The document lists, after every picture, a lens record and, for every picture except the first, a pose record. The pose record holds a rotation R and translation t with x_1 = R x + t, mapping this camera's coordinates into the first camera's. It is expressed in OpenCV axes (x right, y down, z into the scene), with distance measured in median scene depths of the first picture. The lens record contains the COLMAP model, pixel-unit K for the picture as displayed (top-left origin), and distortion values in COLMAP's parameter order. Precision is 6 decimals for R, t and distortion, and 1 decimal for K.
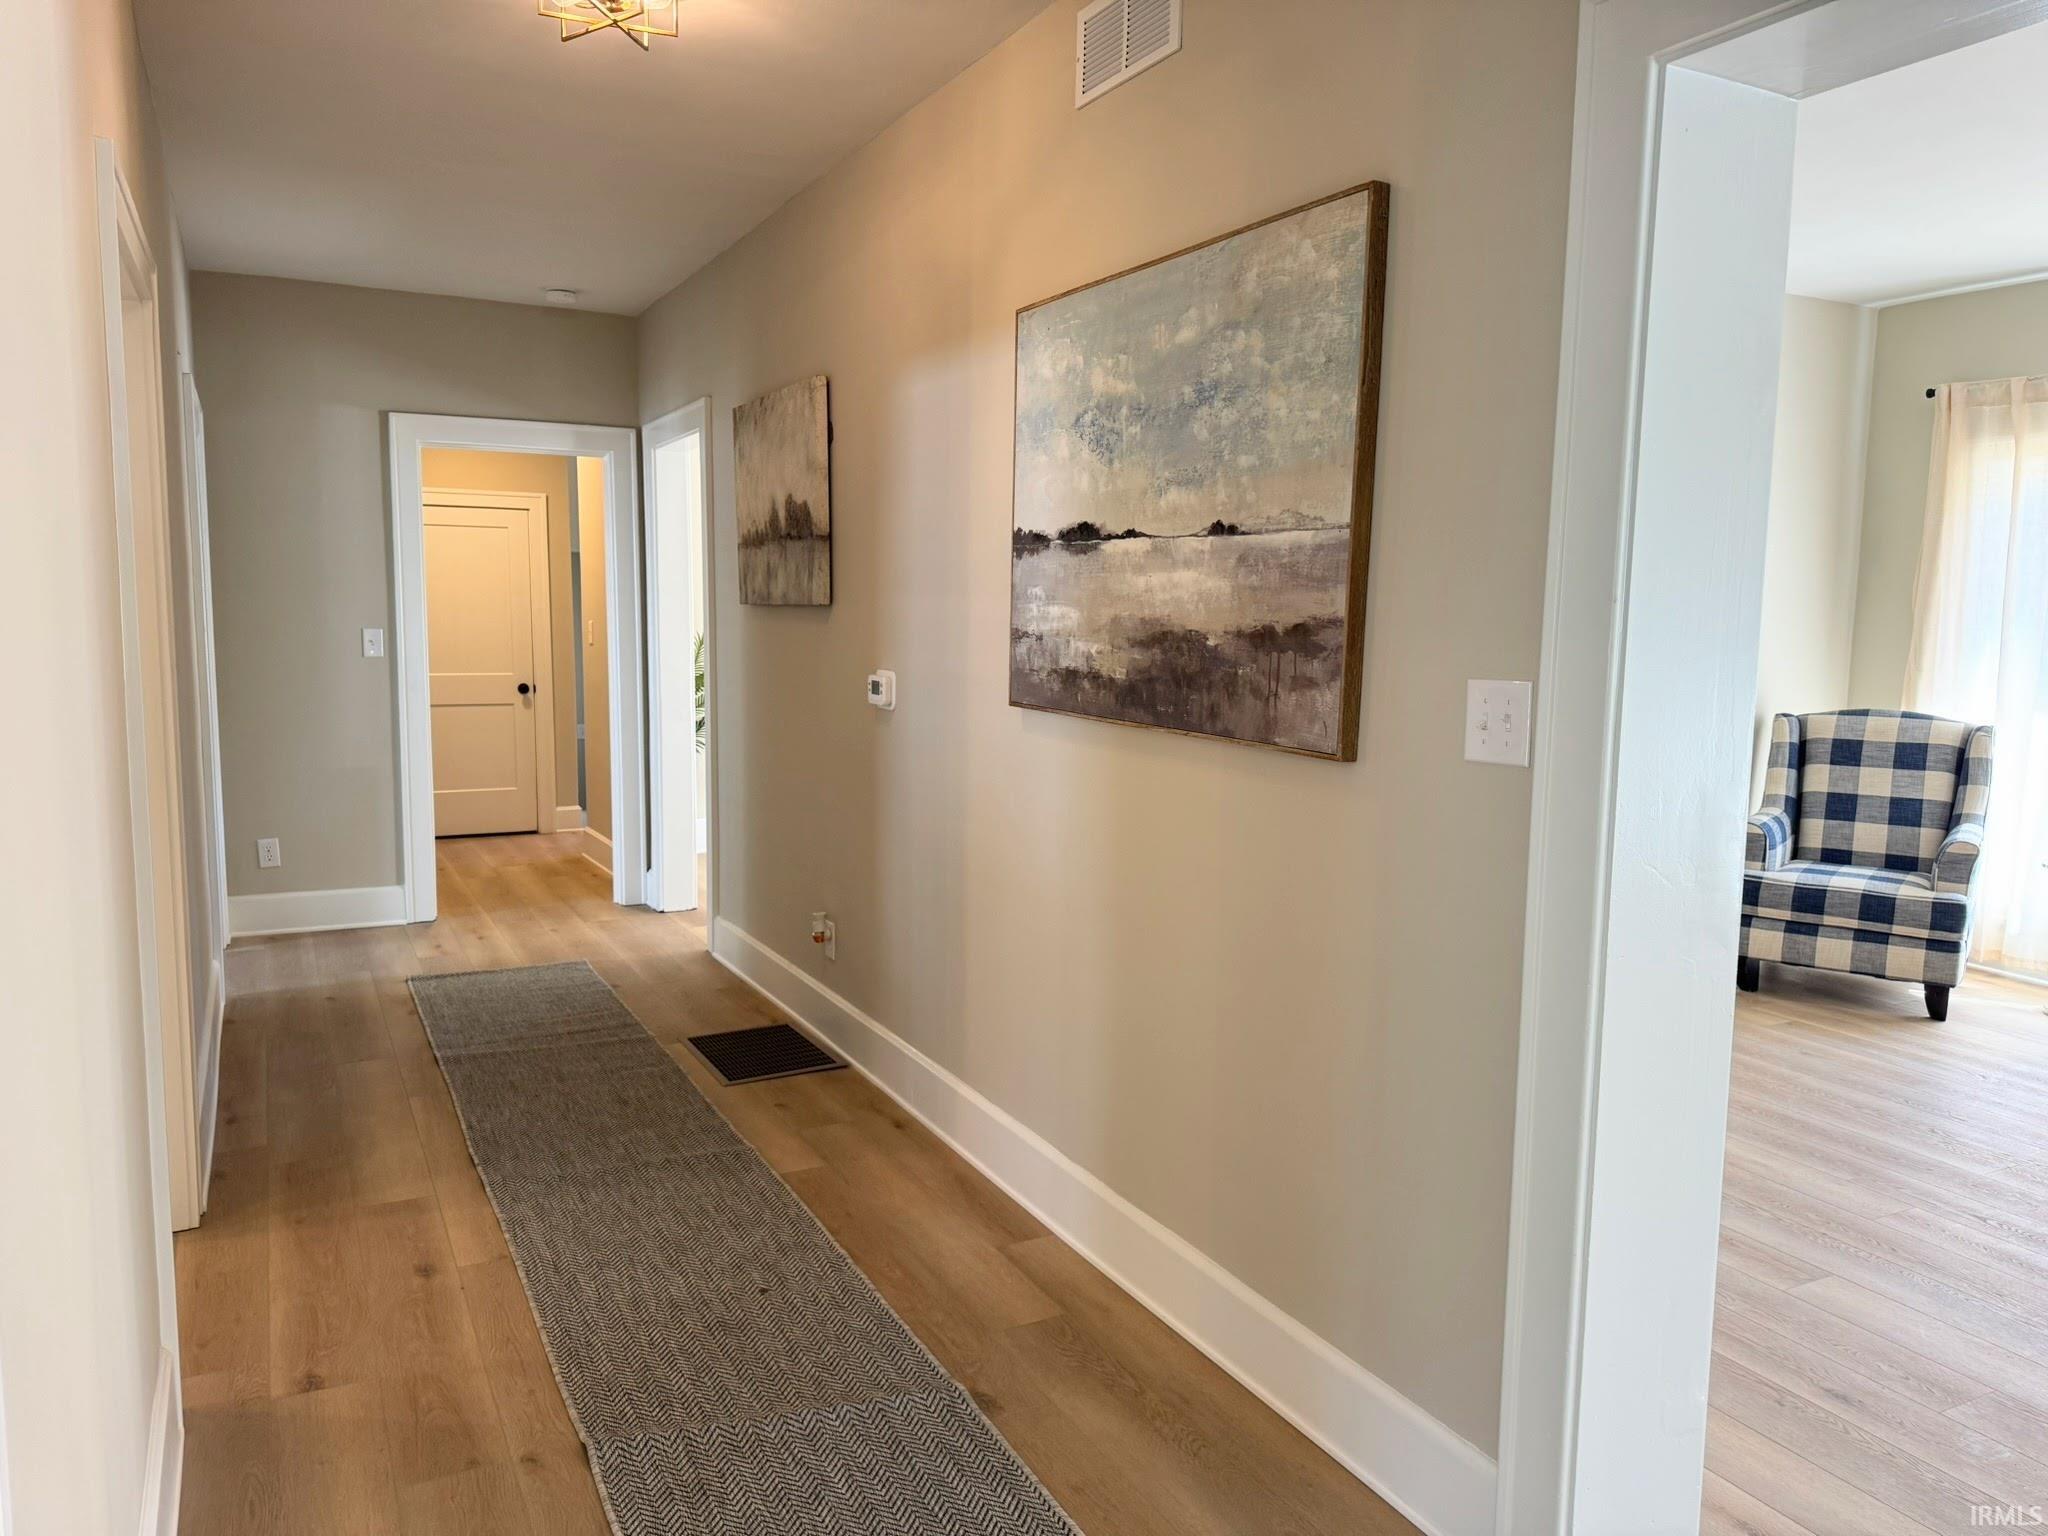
lens RADIAL K [[1434.1, 0, 1026.5], [0, 1434.1, 750.3], [0, 0, 1]] dist [0.019193, -0.026374]
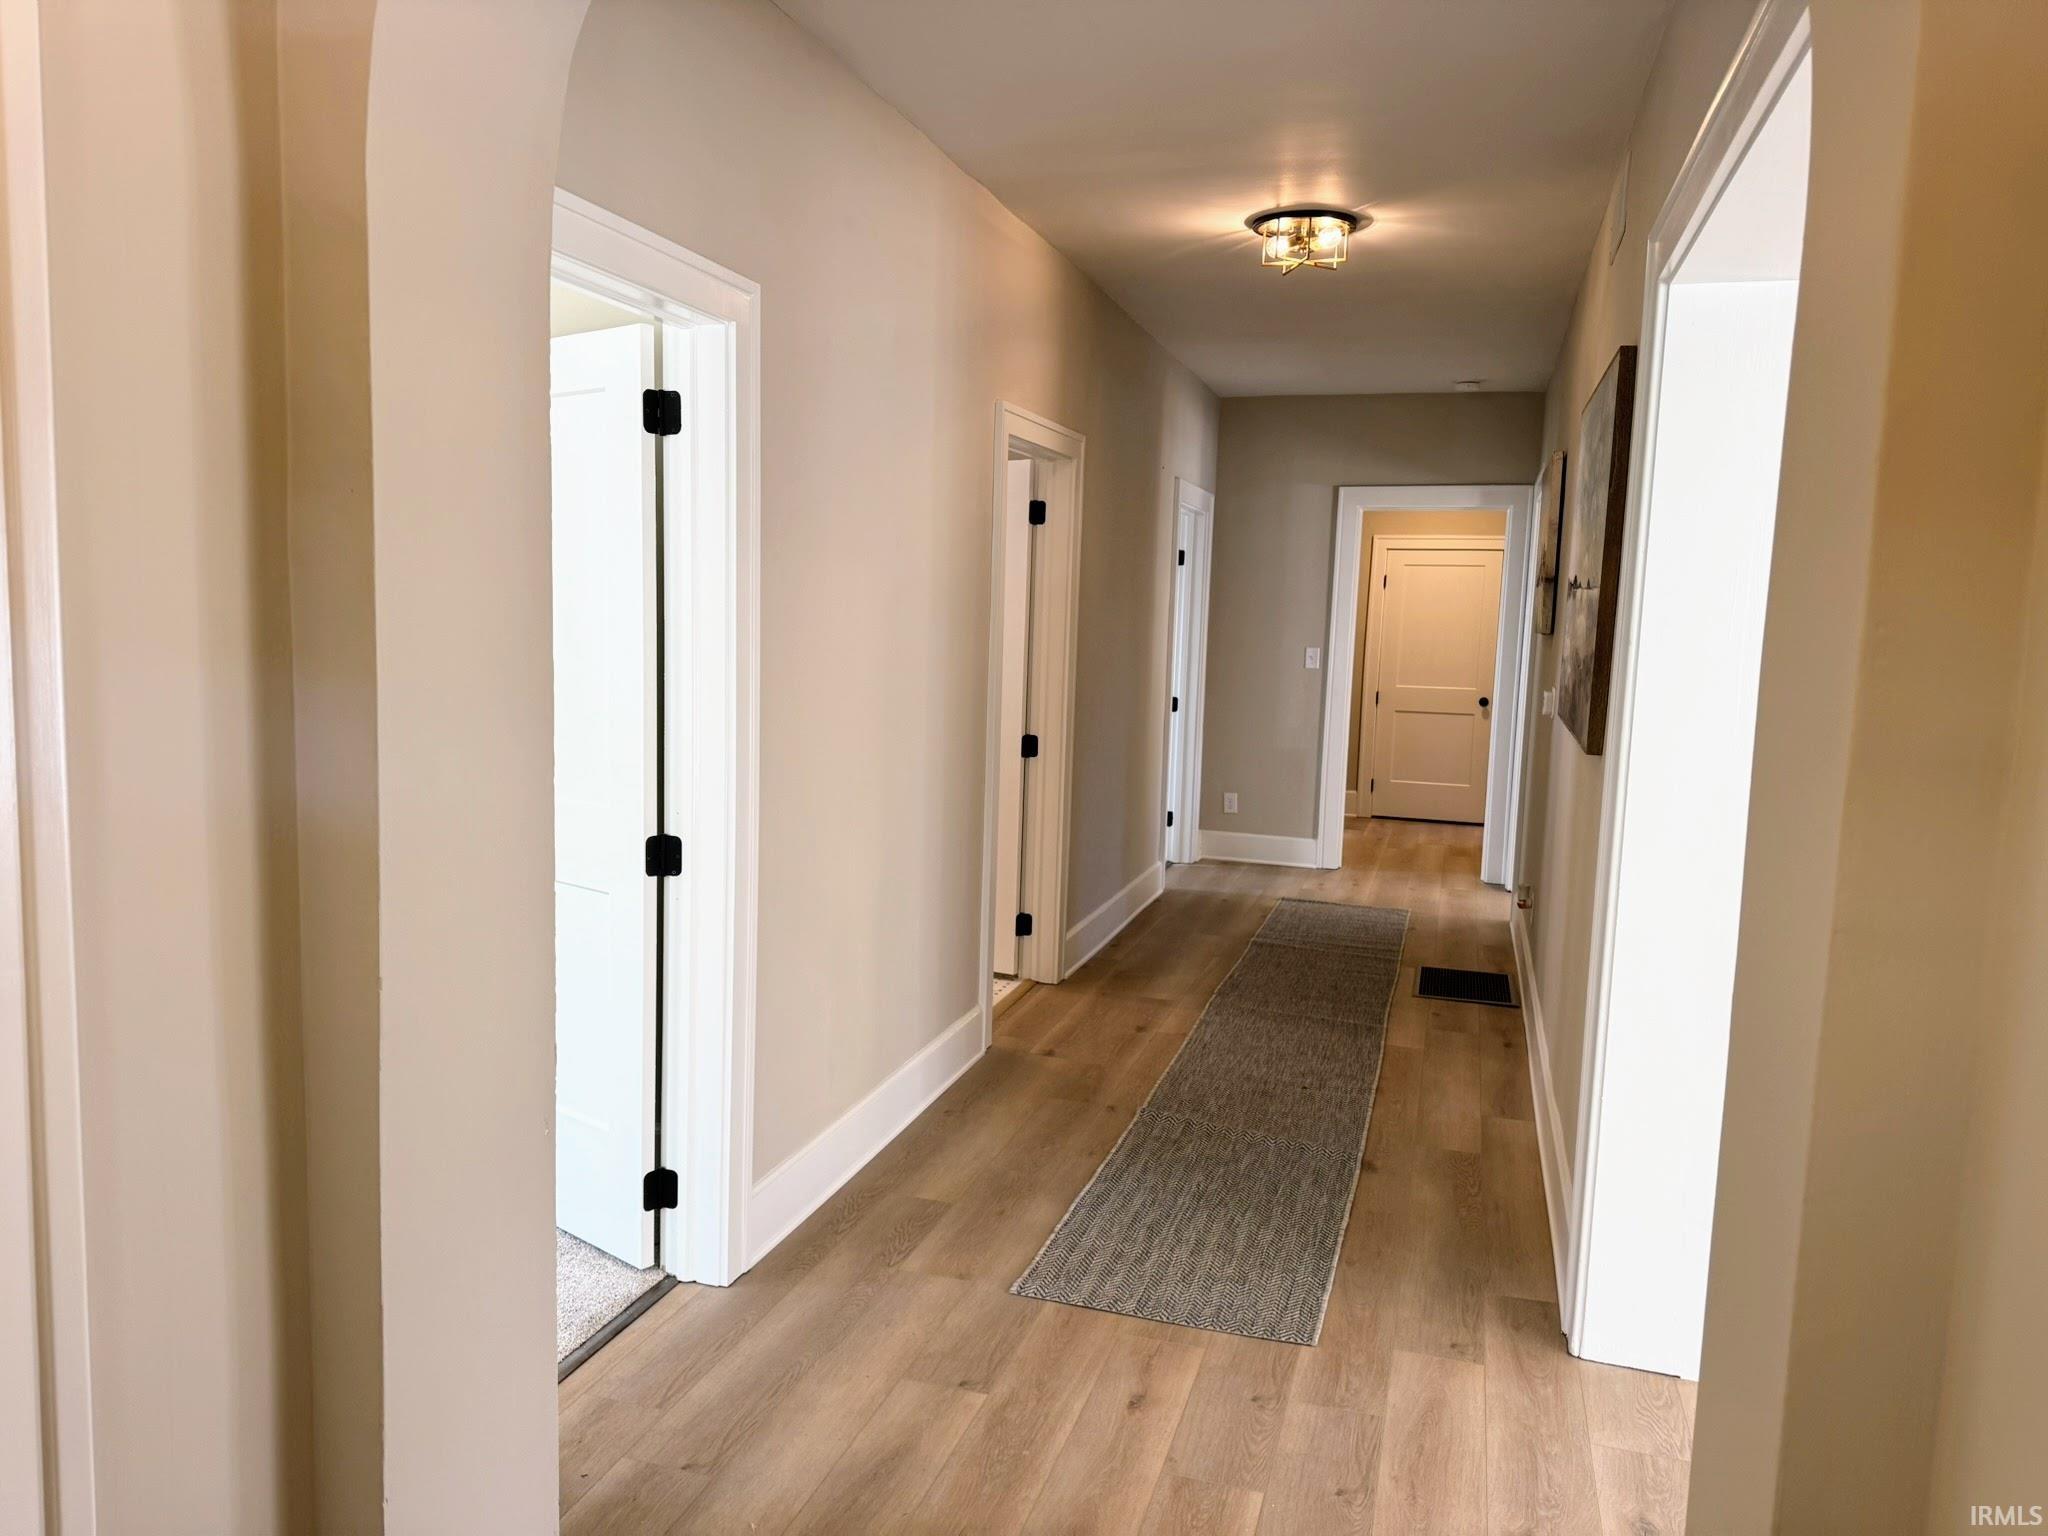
lens RADIAL K [[1434.1, 0, 1025.9], [0, 1434.1, 772.3], [0, 0, 1]] dist [0.019193, -0.026374]
pose [[0.704070, 0.088956, -0.704537, 0.528093], [-0.091177, 0.995235, 0.034544, 0.017027], [0.704253, 0.039916, 0.708826, -0.236726]]
